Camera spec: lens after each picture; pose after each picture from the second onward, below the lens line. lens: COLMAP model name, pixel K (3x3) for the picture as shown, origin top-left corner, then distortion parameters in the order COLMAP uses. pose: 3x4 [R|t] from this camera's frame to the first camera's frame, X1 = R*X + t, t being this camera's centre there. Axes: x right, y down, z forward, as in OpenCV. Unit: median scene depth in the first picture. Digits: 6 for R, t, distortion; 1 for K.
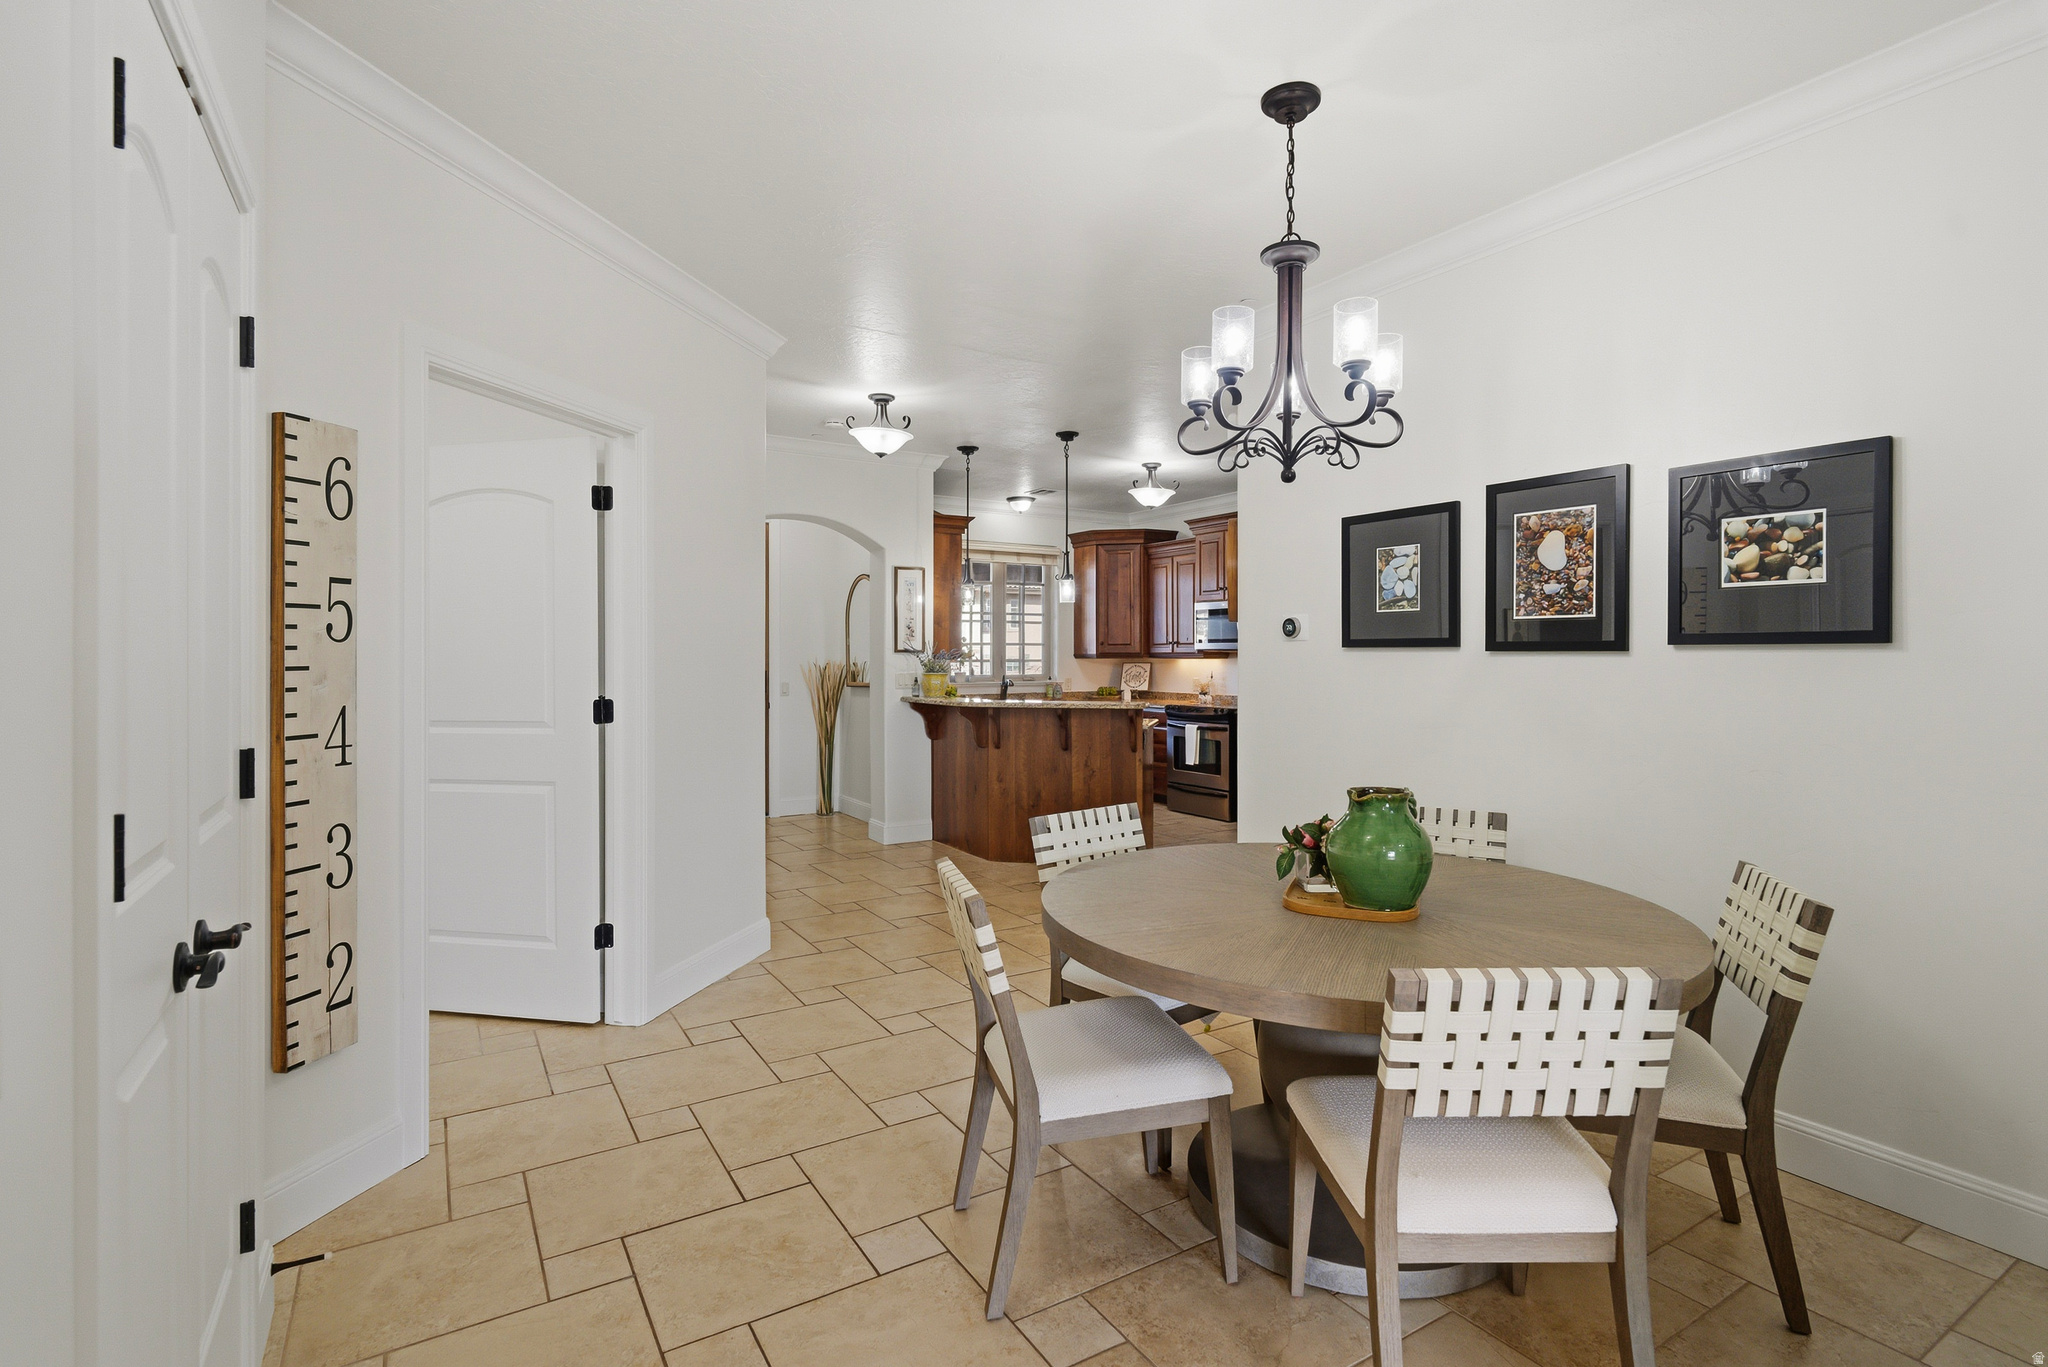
lens RADIAL K [[965.6, 0, 1023.2], [0, 965.6, 661.5], [0, 0, 1]] dist [0.009199, -0.000742]
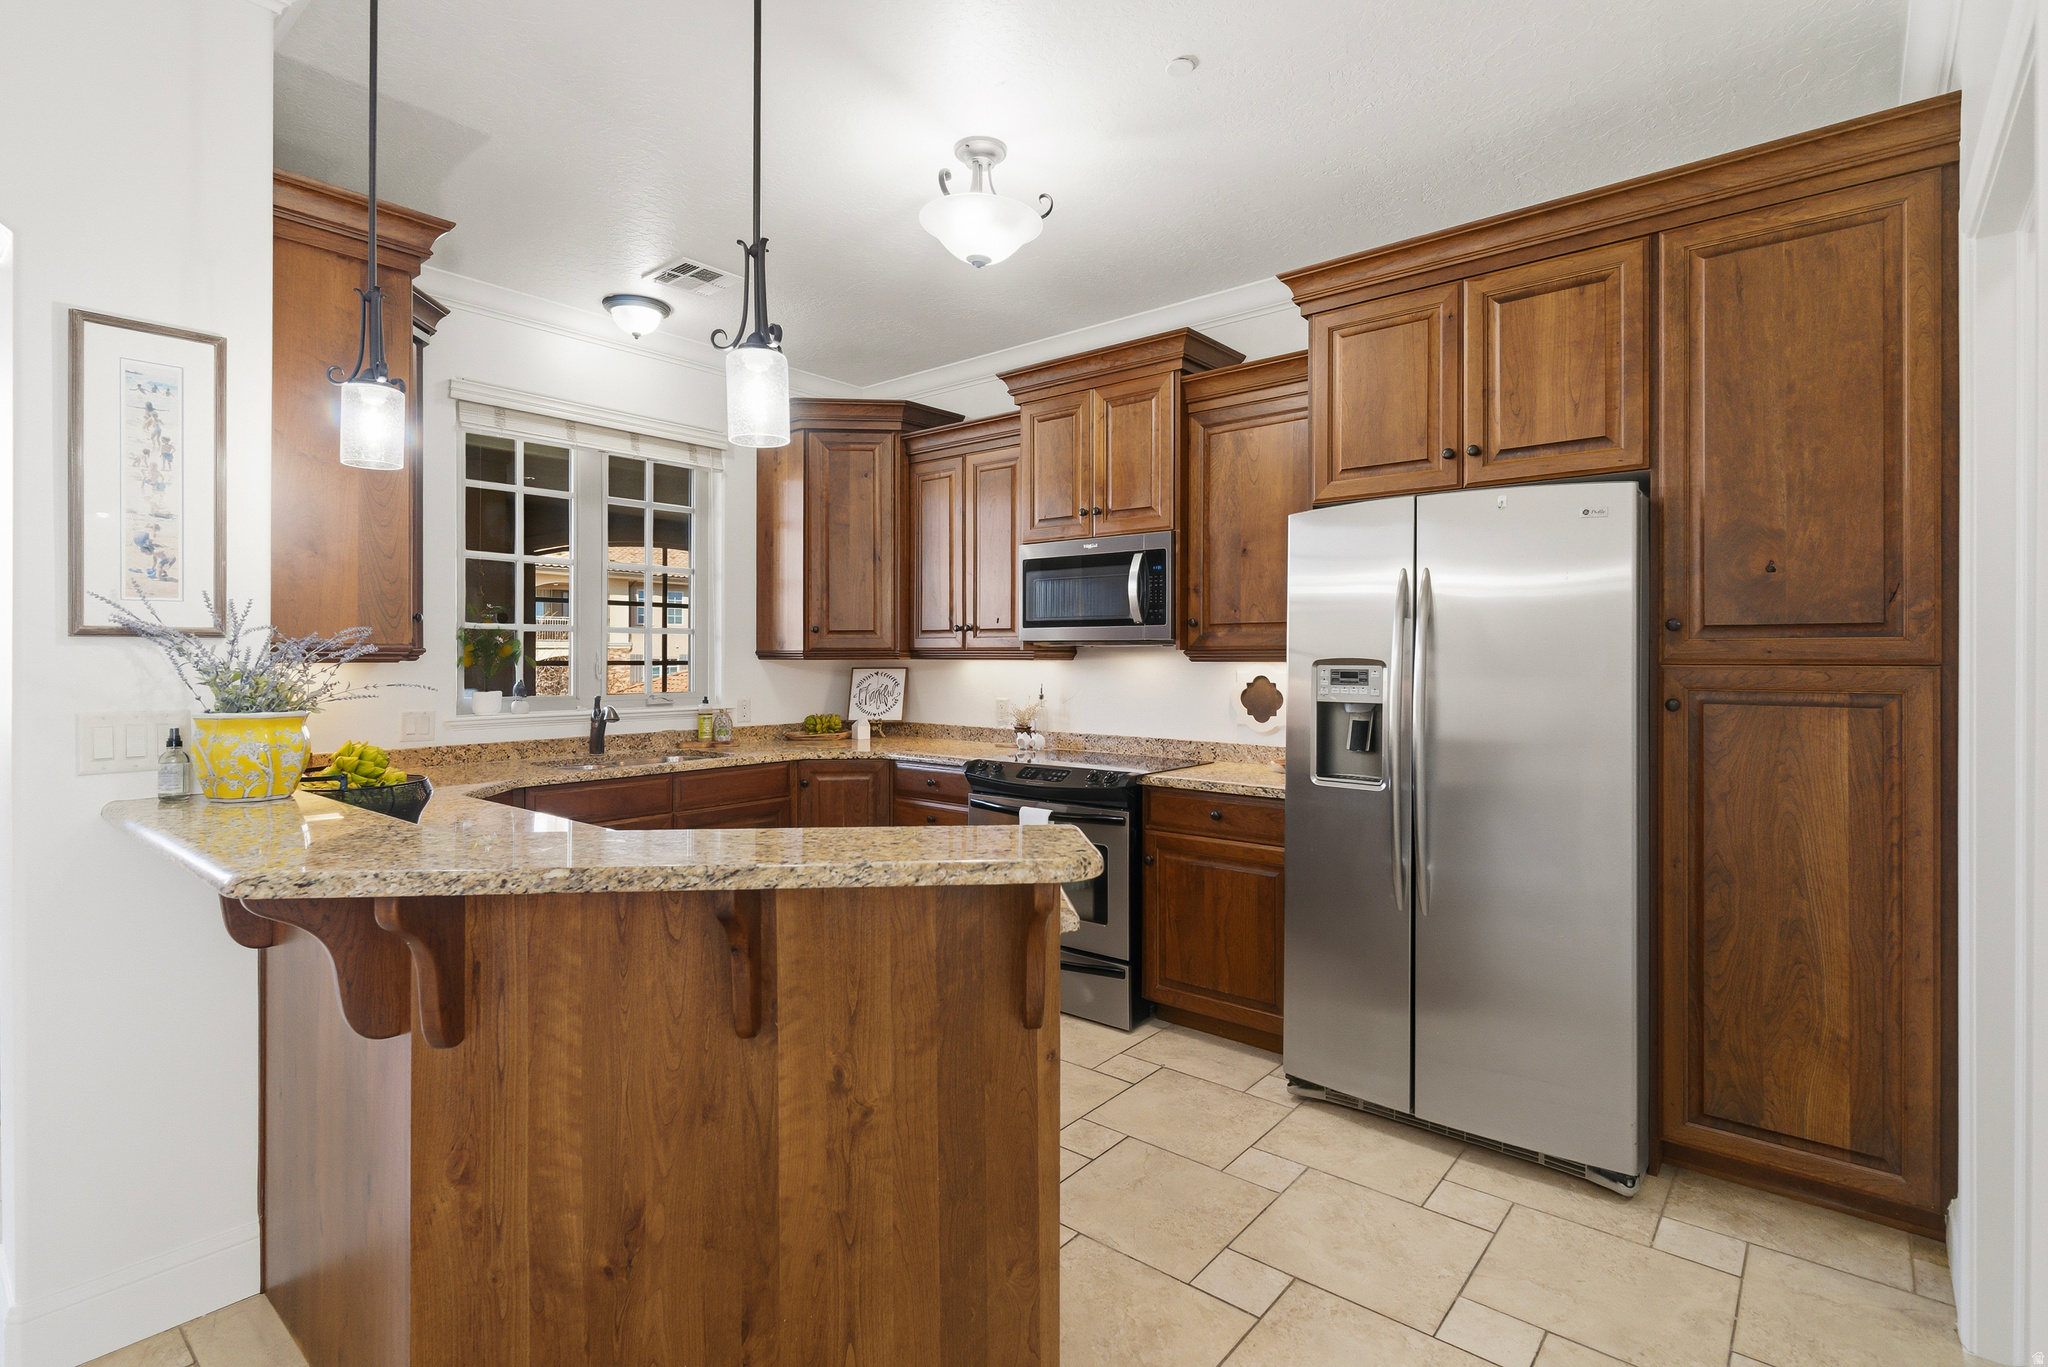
lens RADIAL K [[965.6, 0, 1023.2], [0, 965.6, 661.5], [0, 0, 1]] dist [0.009199, -0.000742]
pose [[0.944194, 0.000605, 0.329391, 0.020375], [-0.000321, 1.000000, -0.000917, -0.001965], [-0.329391, 0.000760, 0.944193, 0.542742]]
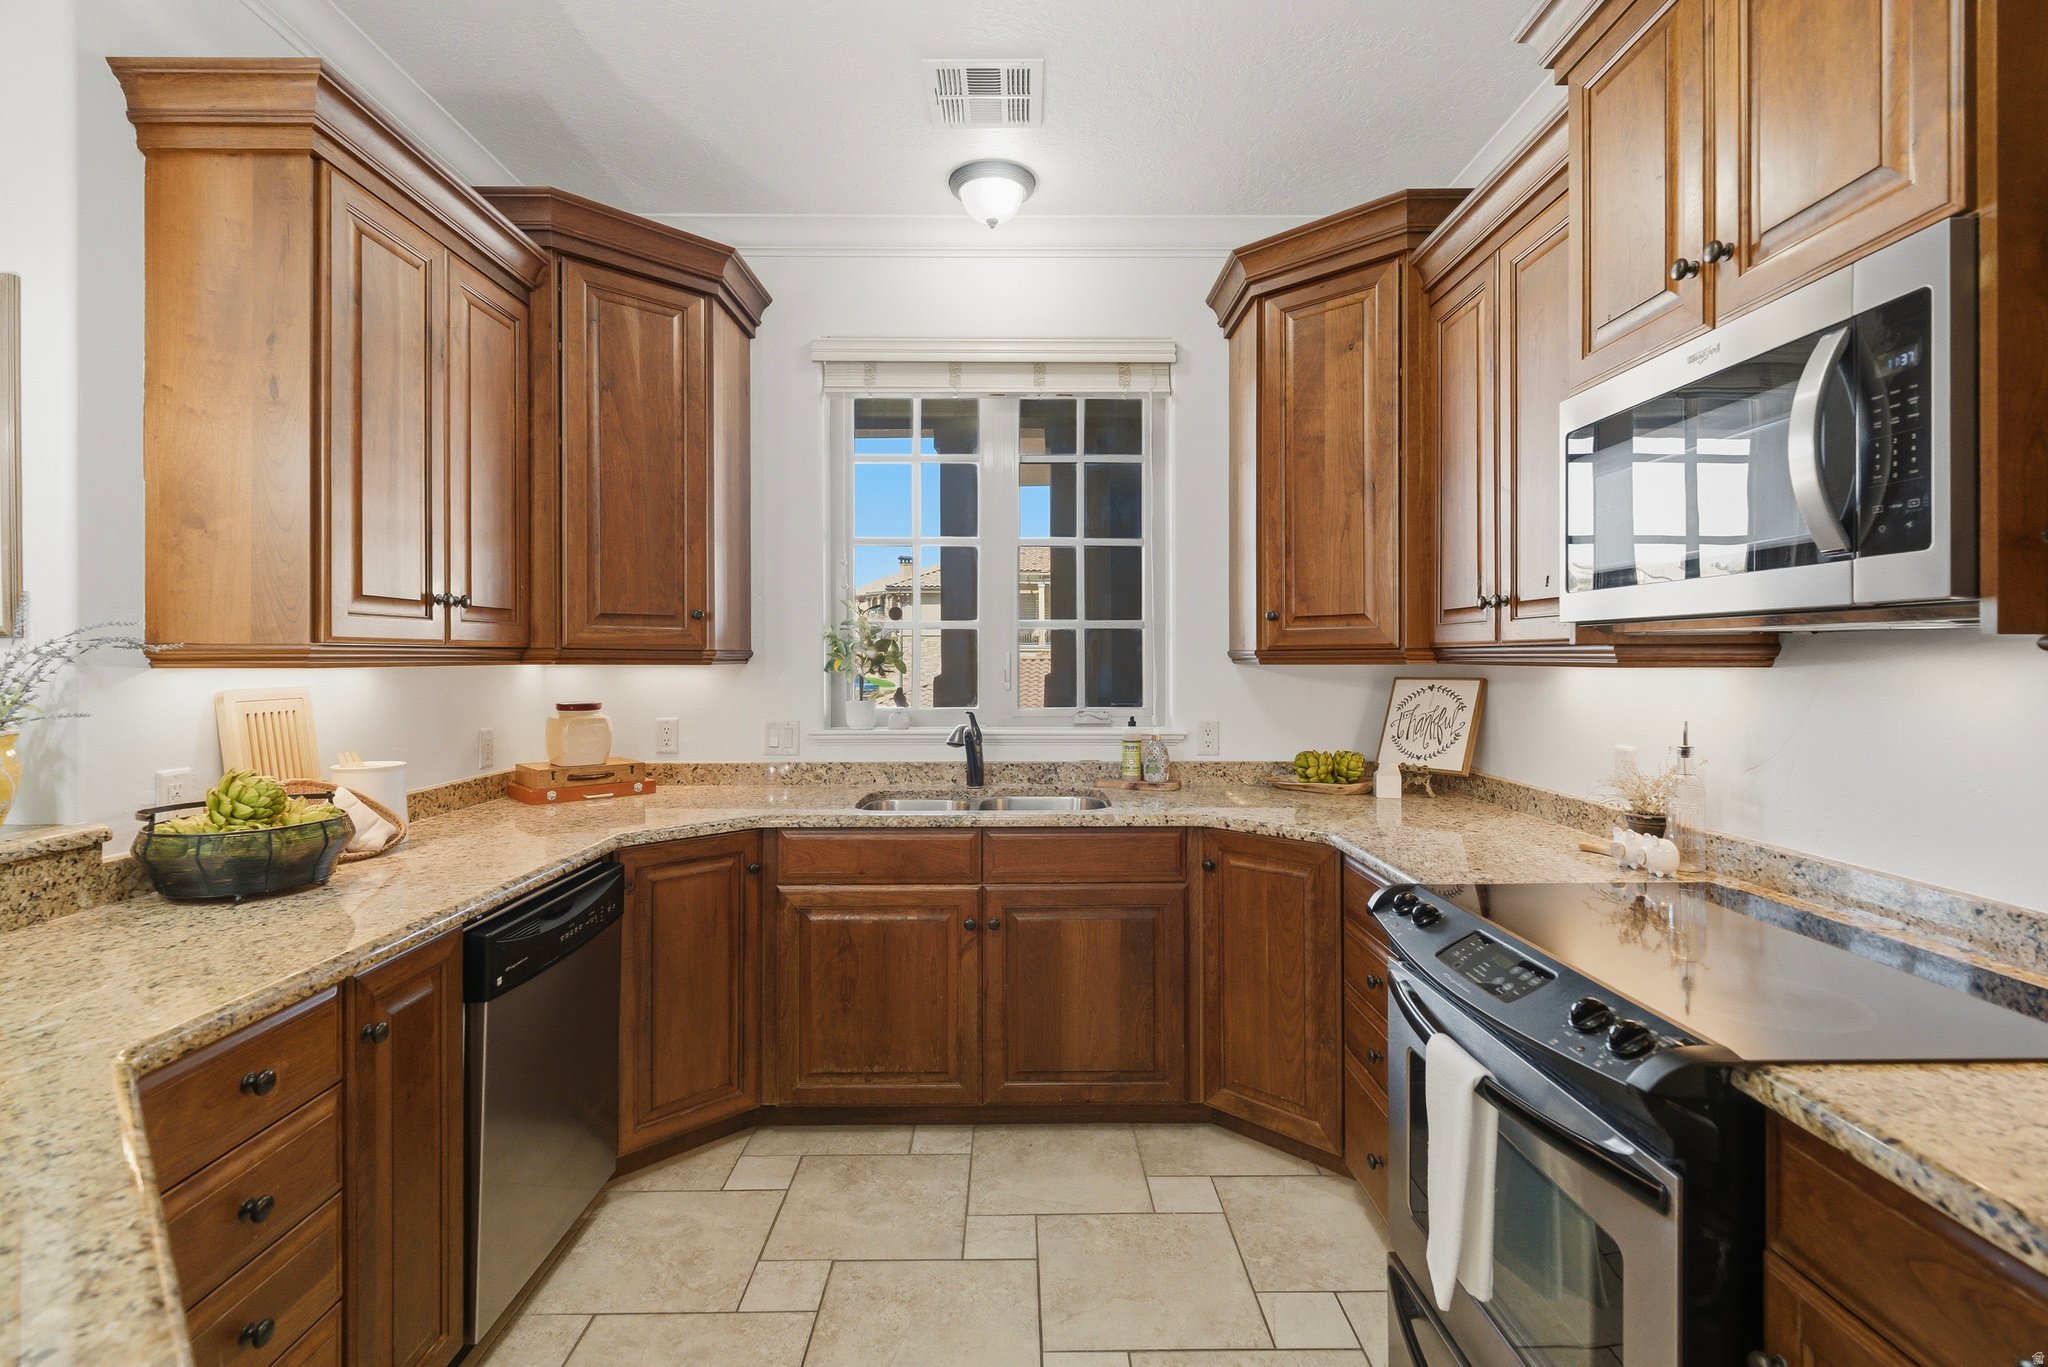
lens RADIAL K [[965.6, 0, 1023.2], [0, 965.6, 661.5], [0, 0, 1]] dist [0.009199, -0.000742]
pose [[0.861660, 0.002058, -0.507482, 0.184433], [-0.003200, 0.999994, -0.001379, -0.003632], [0.507476, 0.002812, 0.861661, 0.759284]]
